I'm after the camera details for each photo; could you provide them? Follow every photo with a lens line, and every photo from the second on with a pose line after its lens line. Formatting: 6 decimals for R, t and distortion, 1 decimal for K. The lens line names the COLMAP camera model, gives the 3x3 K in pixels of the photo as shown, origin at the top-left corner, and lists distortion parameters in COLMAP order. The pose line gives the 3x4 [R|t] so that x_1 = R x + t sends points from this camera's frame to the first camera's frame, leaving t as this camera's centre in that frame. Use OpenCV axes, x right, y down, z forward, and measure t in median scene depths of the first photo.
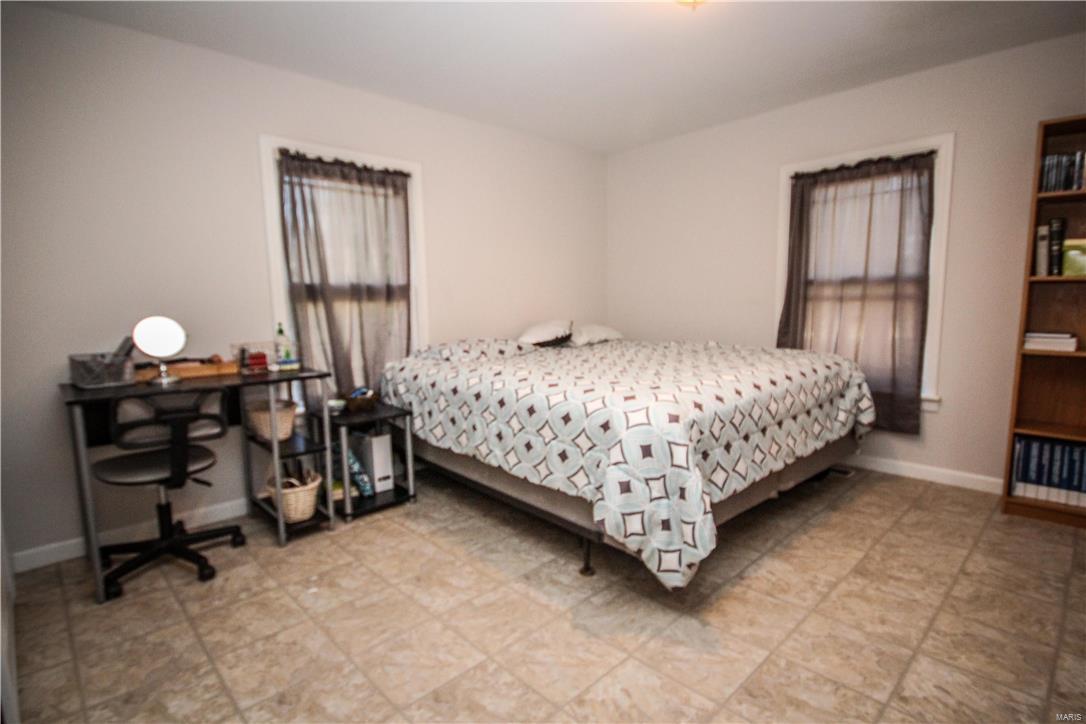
lens RADIAL K [[520.5, 0, 545.3], [0, 520.5, 369.5], [0, 0, 1]] dist [0.012470, -0.014199]
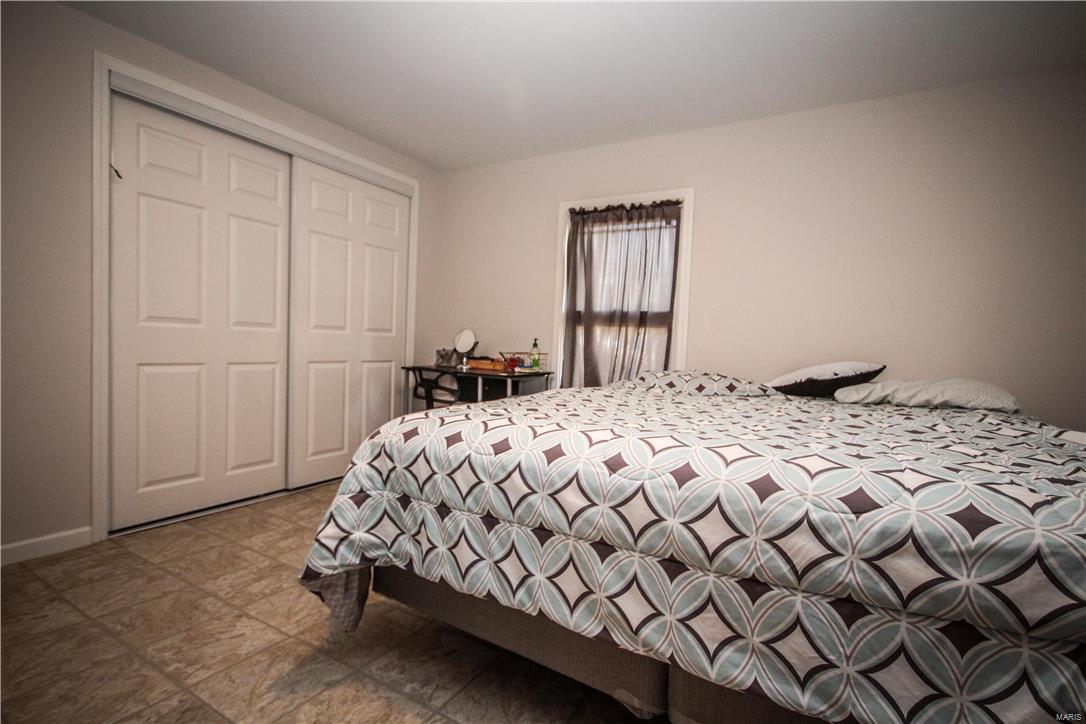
lens RADIAL K [[520.5, 0, 545.3], [0, 520.5, 369.5], [0, 0, 1]] dist [0.012470, -0.014199]
pose [[0.277203, 0.088609, -0.956717, 0.709849], [-0.169083, 0.984698, 0.042210, -0.064636], [0.945817, 0.150064, 0.287944, 0.577232]]
